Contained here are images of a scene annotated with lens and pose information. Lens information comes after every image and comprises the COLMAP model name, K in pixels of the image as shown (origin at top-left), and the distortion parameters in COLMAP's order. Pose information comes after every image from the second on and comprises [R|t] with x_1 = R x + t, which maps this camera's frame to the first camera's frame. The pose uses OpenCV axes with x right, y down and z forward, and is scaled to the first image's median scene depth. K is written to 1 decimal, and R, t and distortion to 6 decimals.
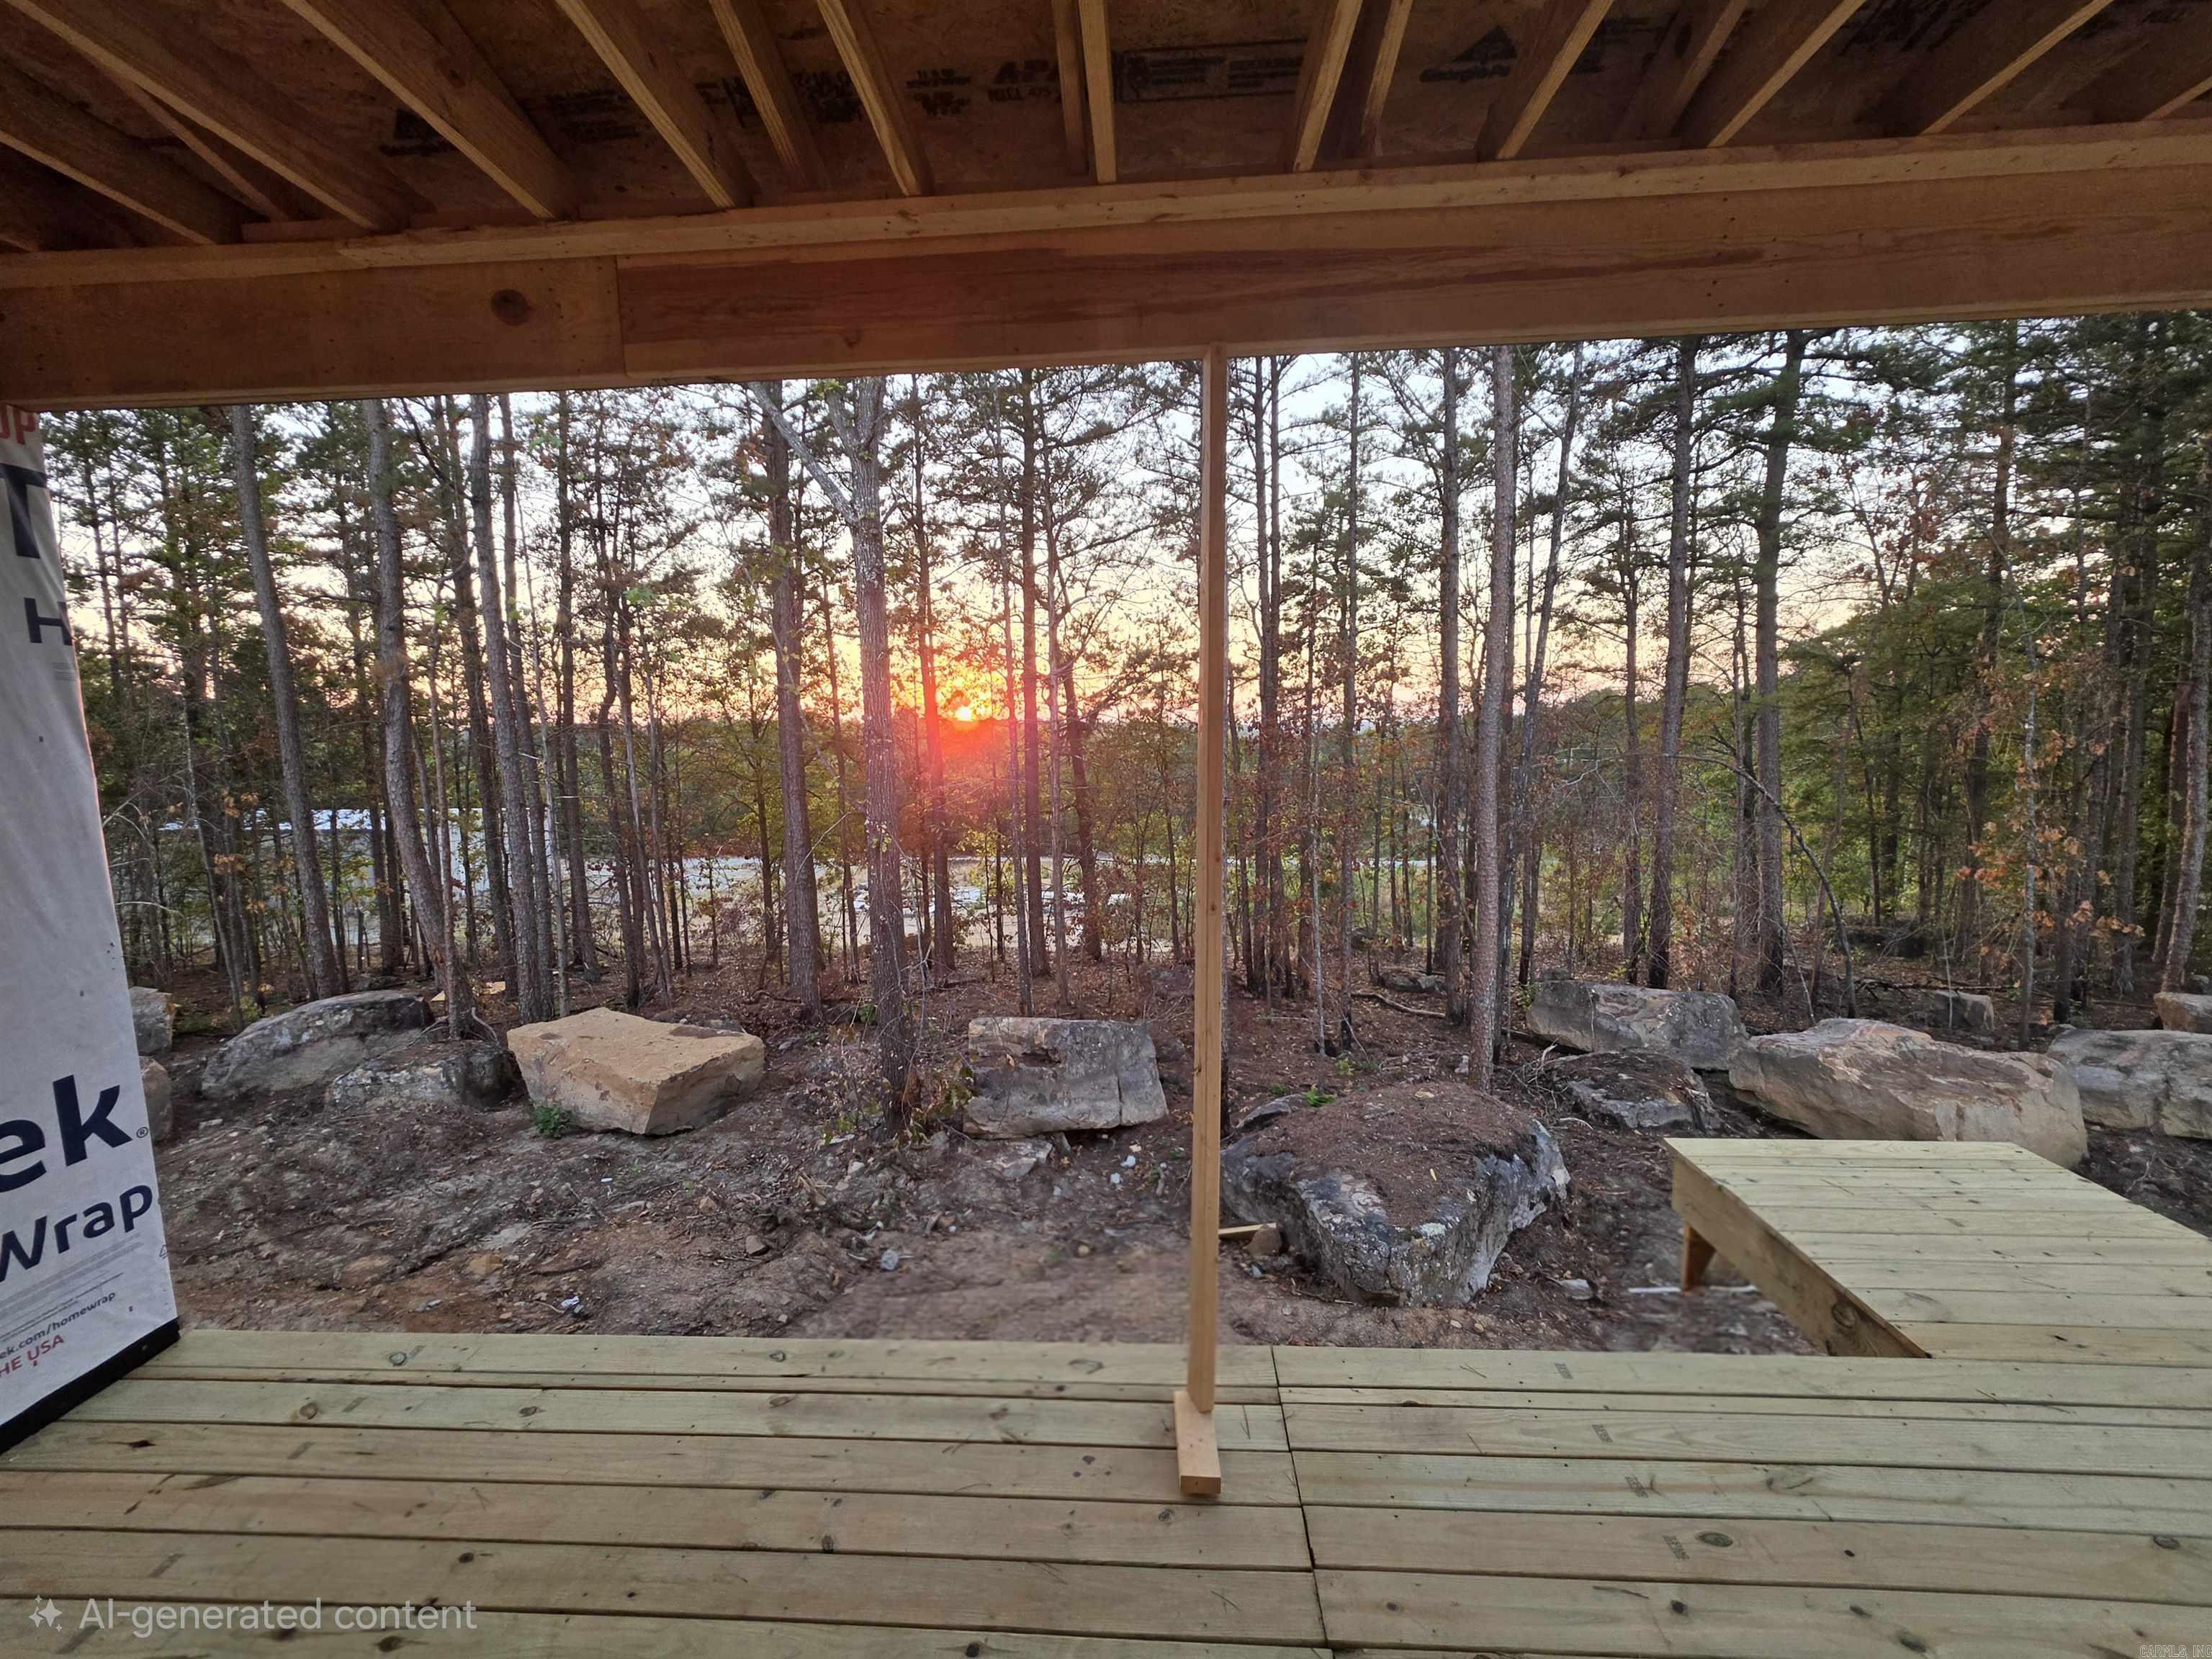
lens RADIAL K [[879.6, 0, 1100.0], [0, 879.6, 836.4], [0, 0, 1]] dist [-0.000230, 0.000579]
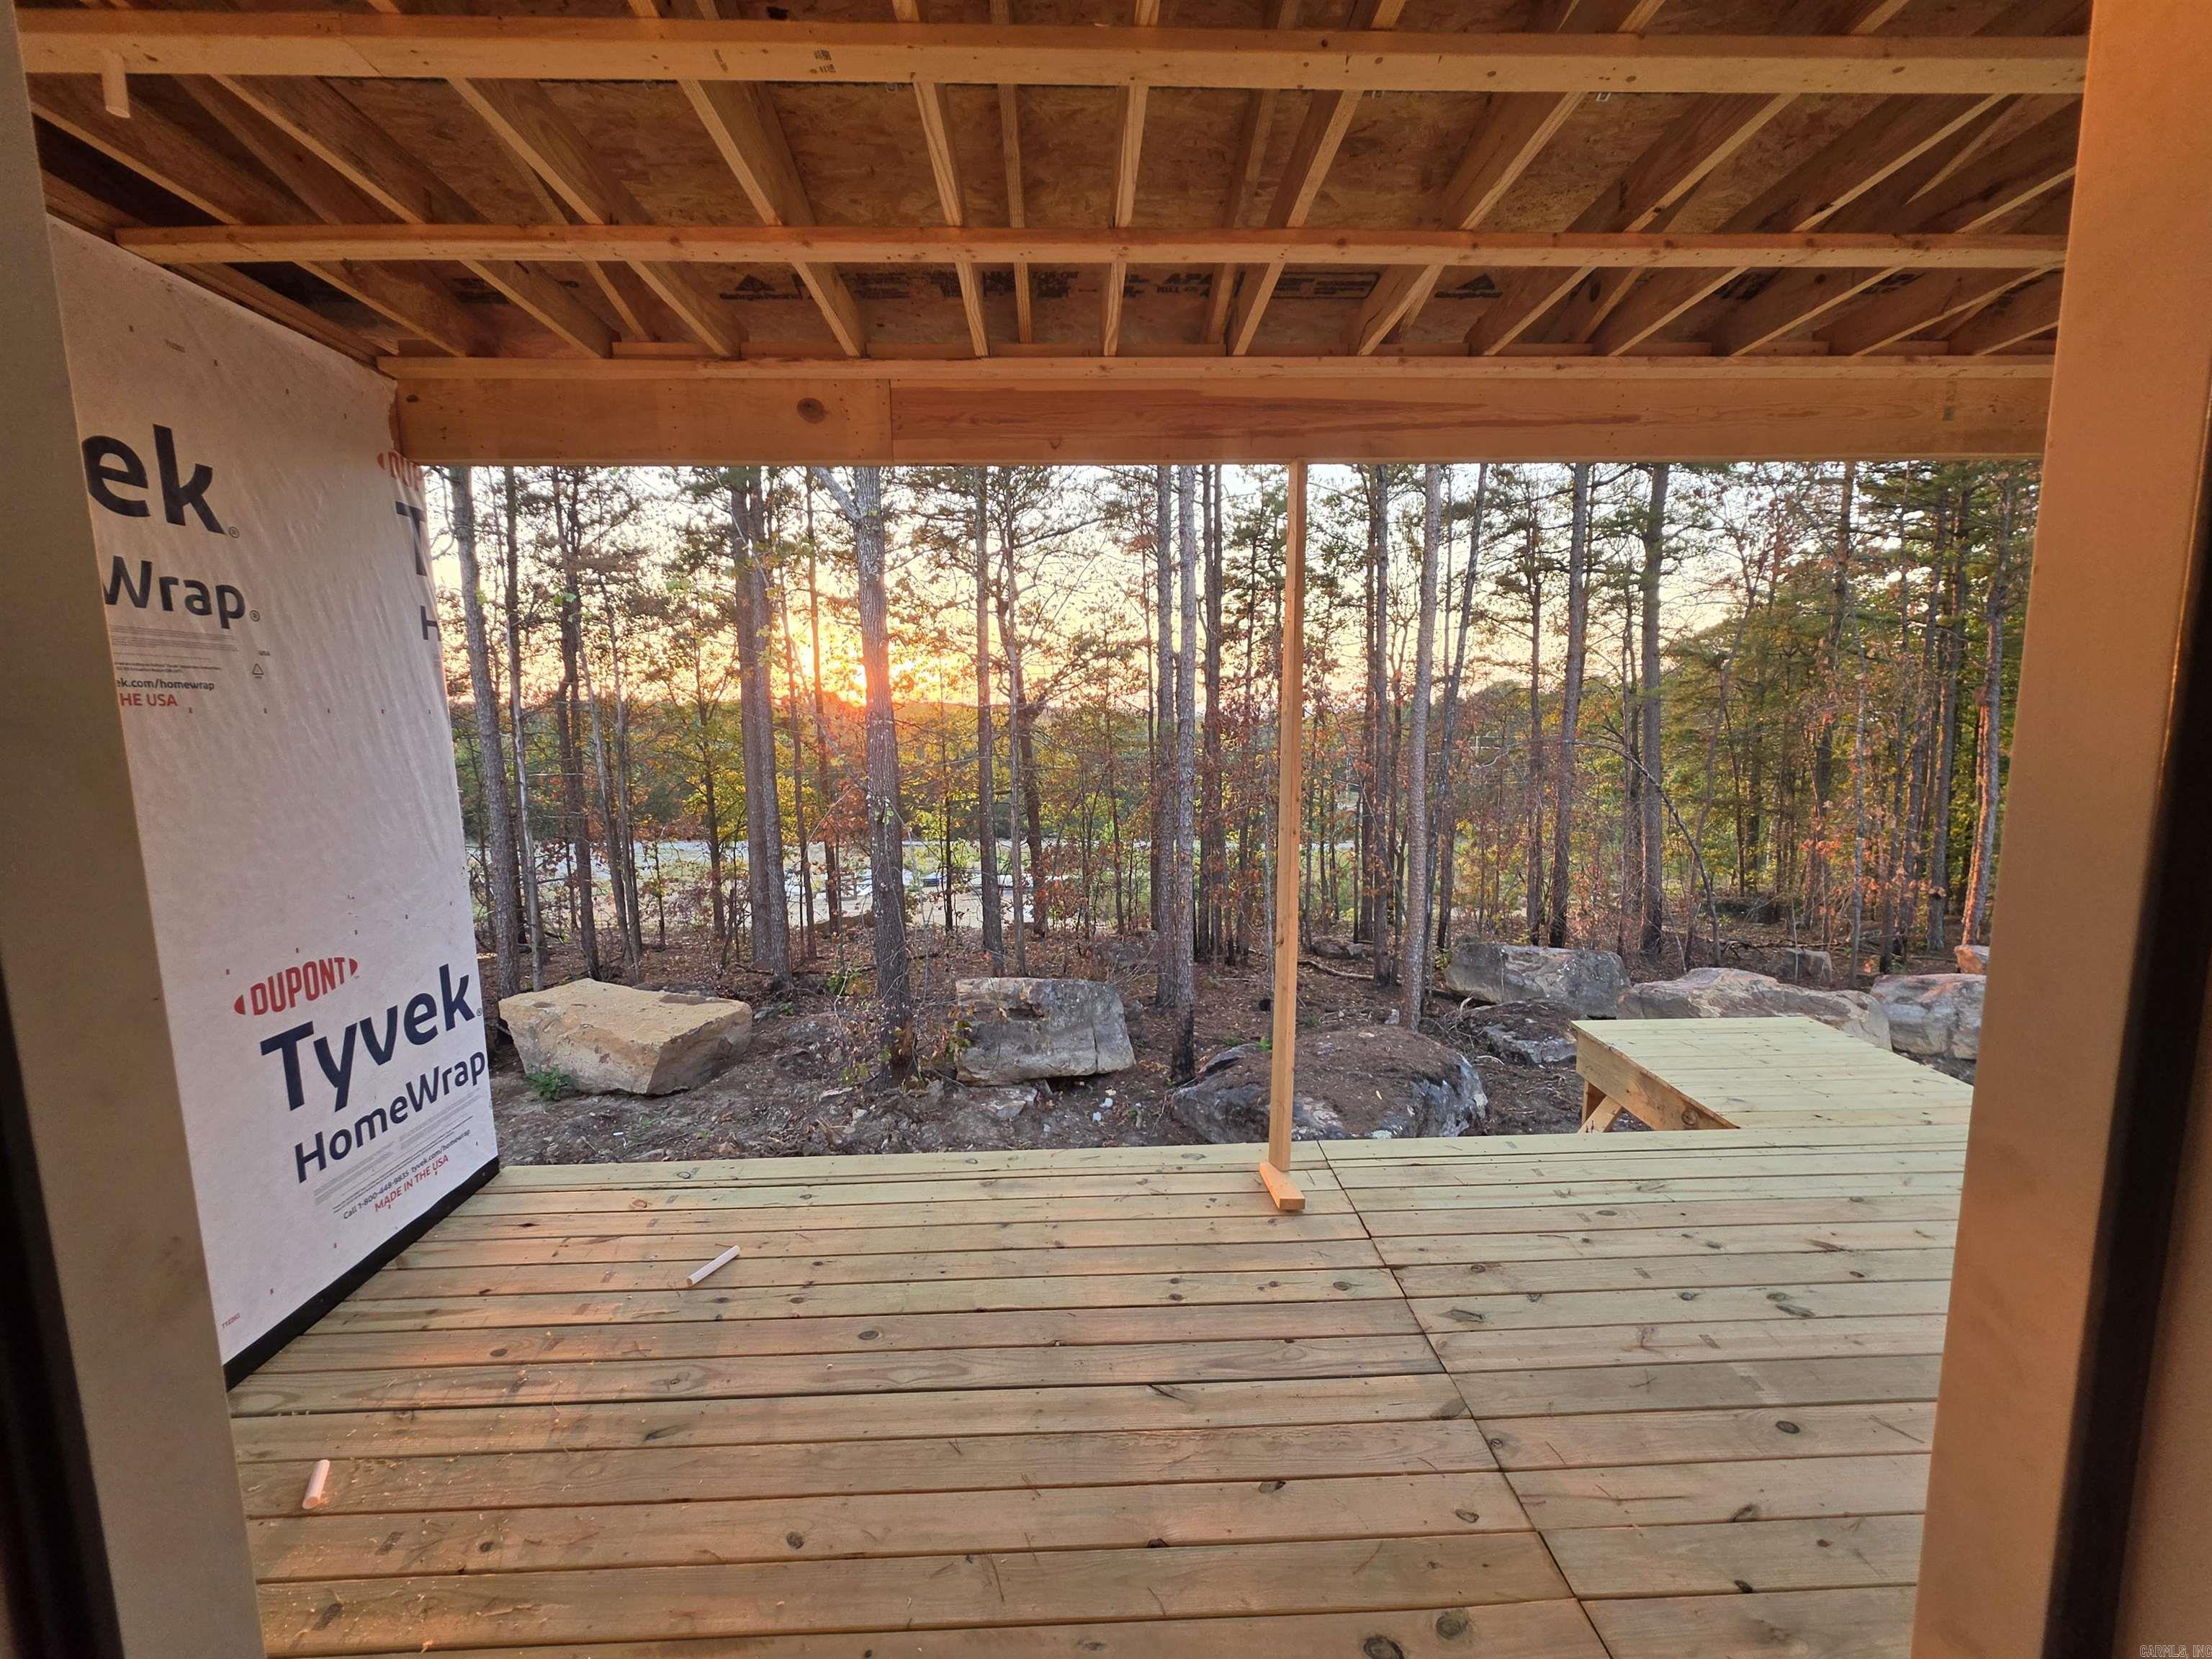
lens RADIAL K [[877.1, 0, 1103.1], [0, 877.1, 833.2], [0, 0, 1]] dist [0.000409, -0.000135]
pose [[0.995925, -0.002016, 0.090165, -0.057388], [0.000779, 0.999905, 0.013756, 0.010681], [-0.090184, -0.013630, 0.995832, -0.080205]]
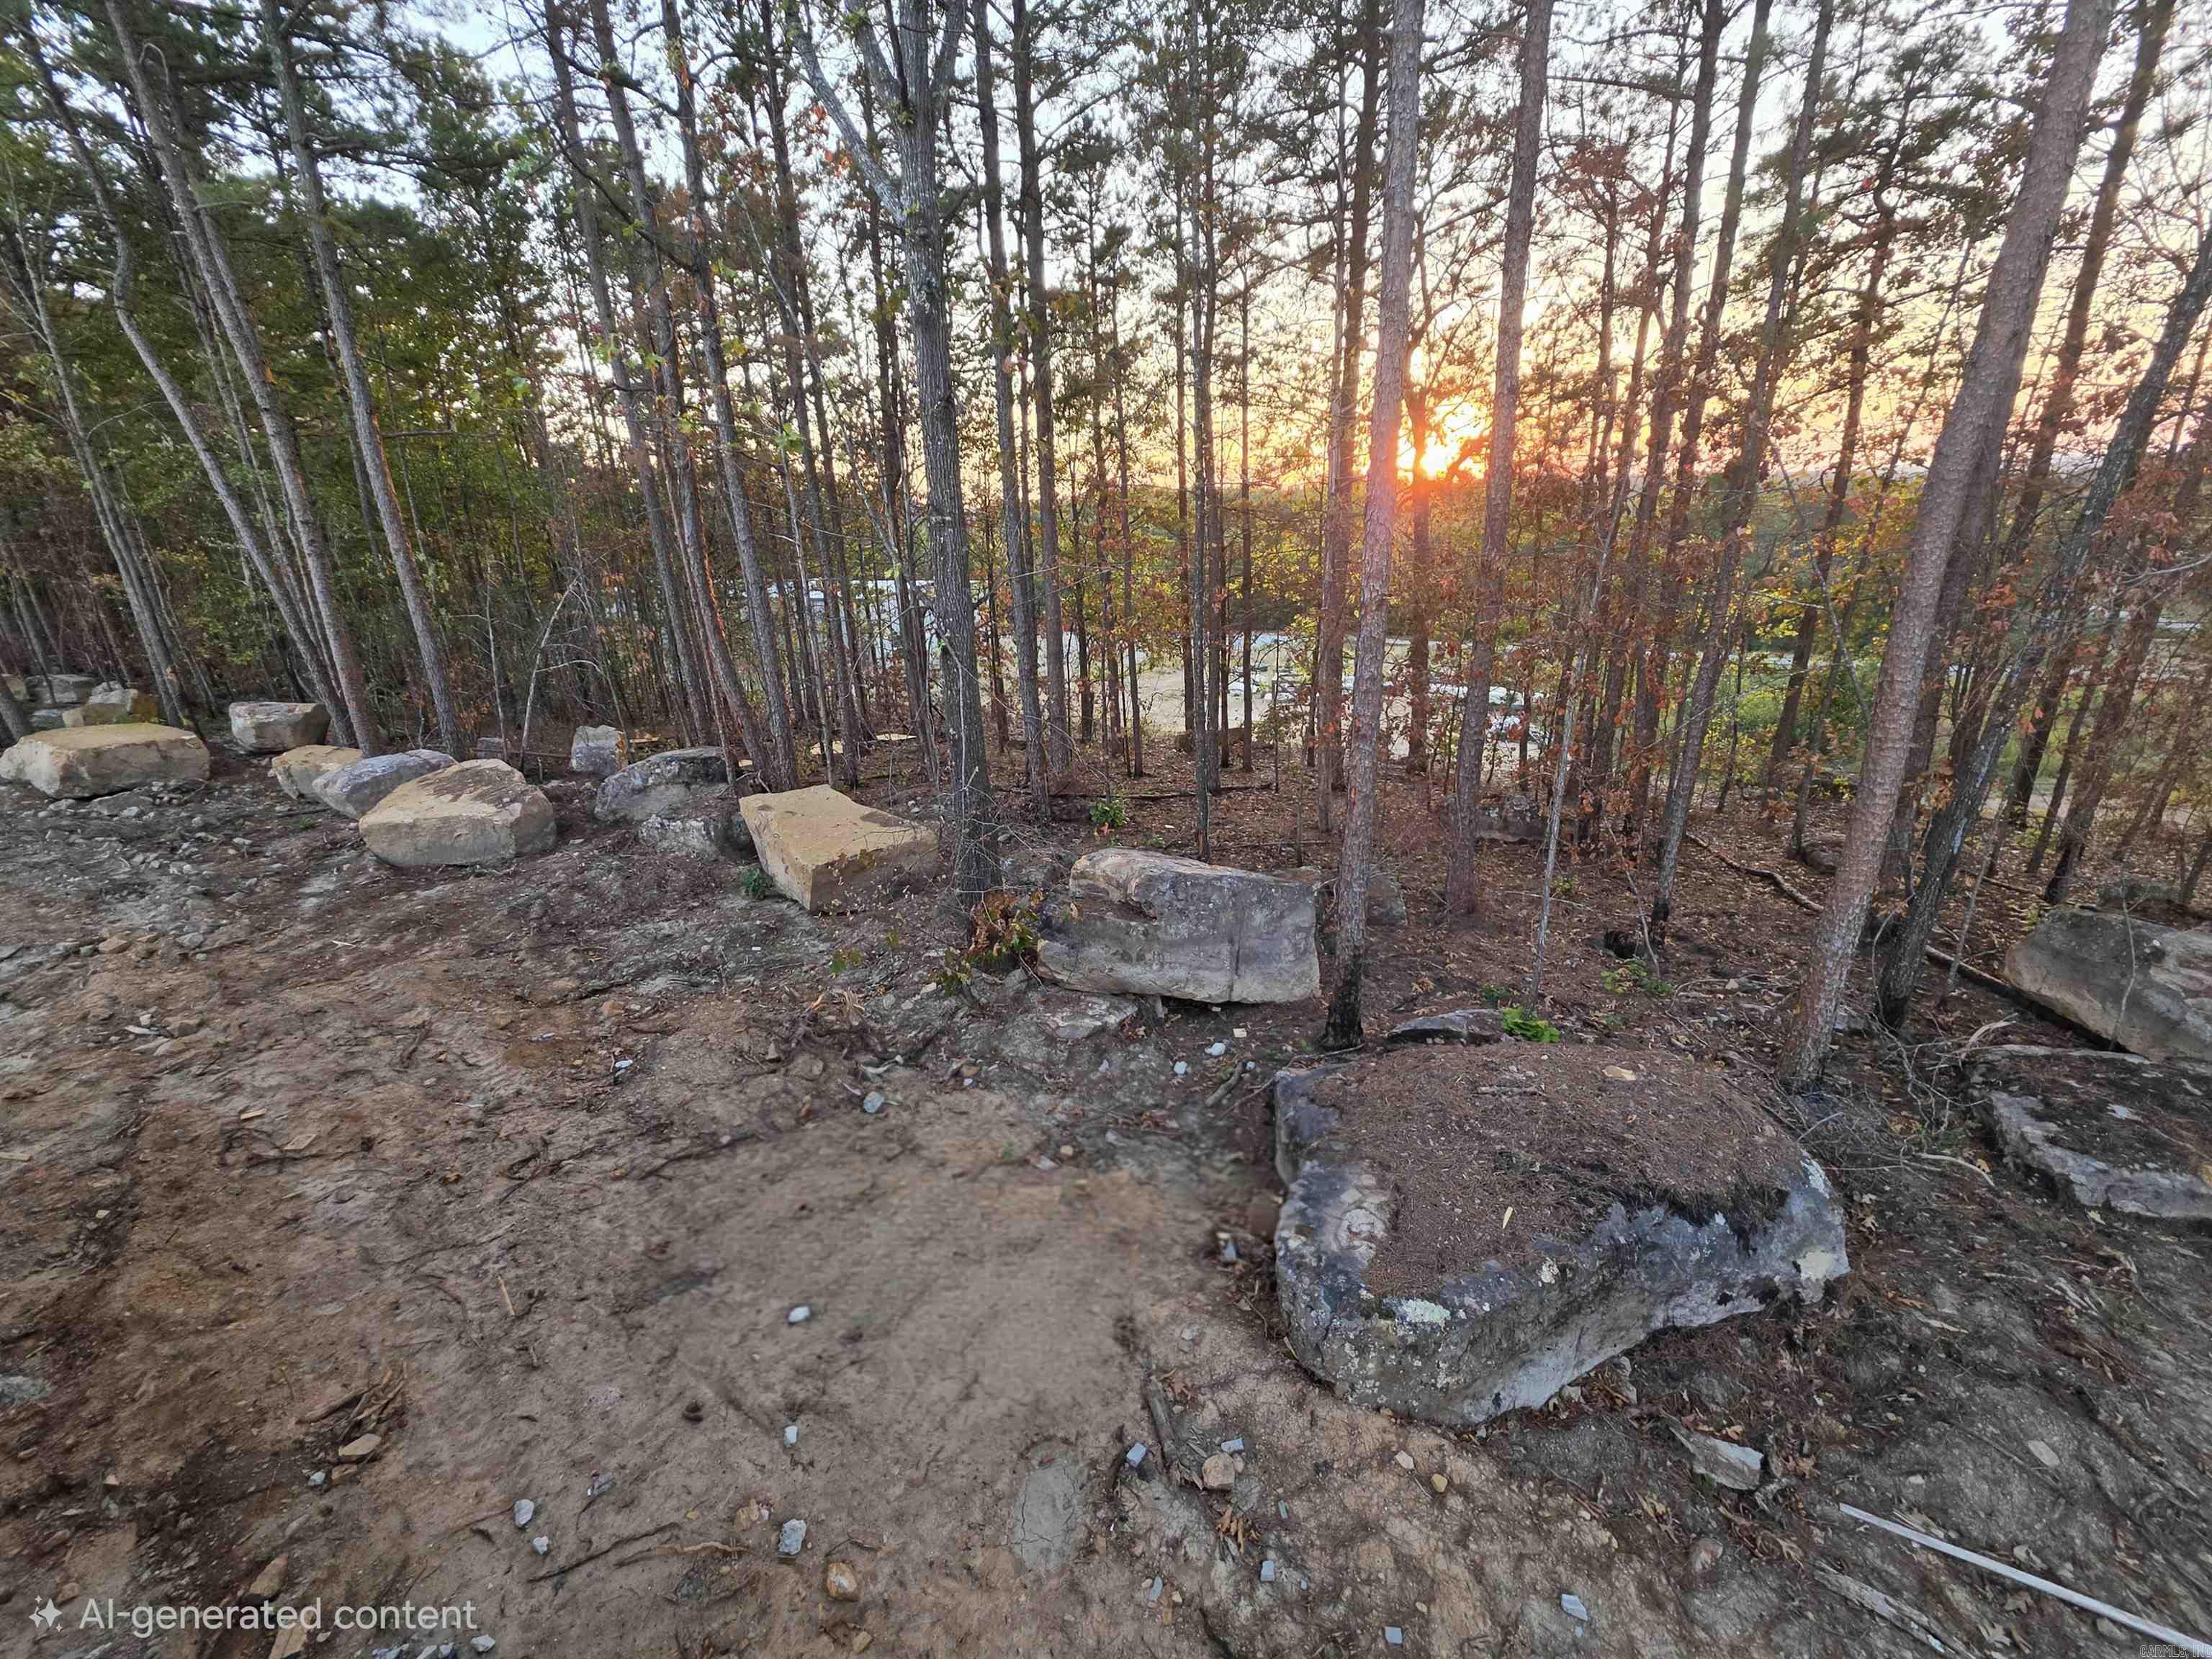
lens RADIAL K [[879.6, 0, 1100.0], [0, 879.6, 836.4], [0, 0, 1]] dist [-0.000230, 0.000579]
pose [[0.885111, 0.137583, -0.444579, 0.222748], [-0.023431, 0.967264, 0.252688, -0.024021], [0.464791, -0.213240, 0.859359, 0.226953]]
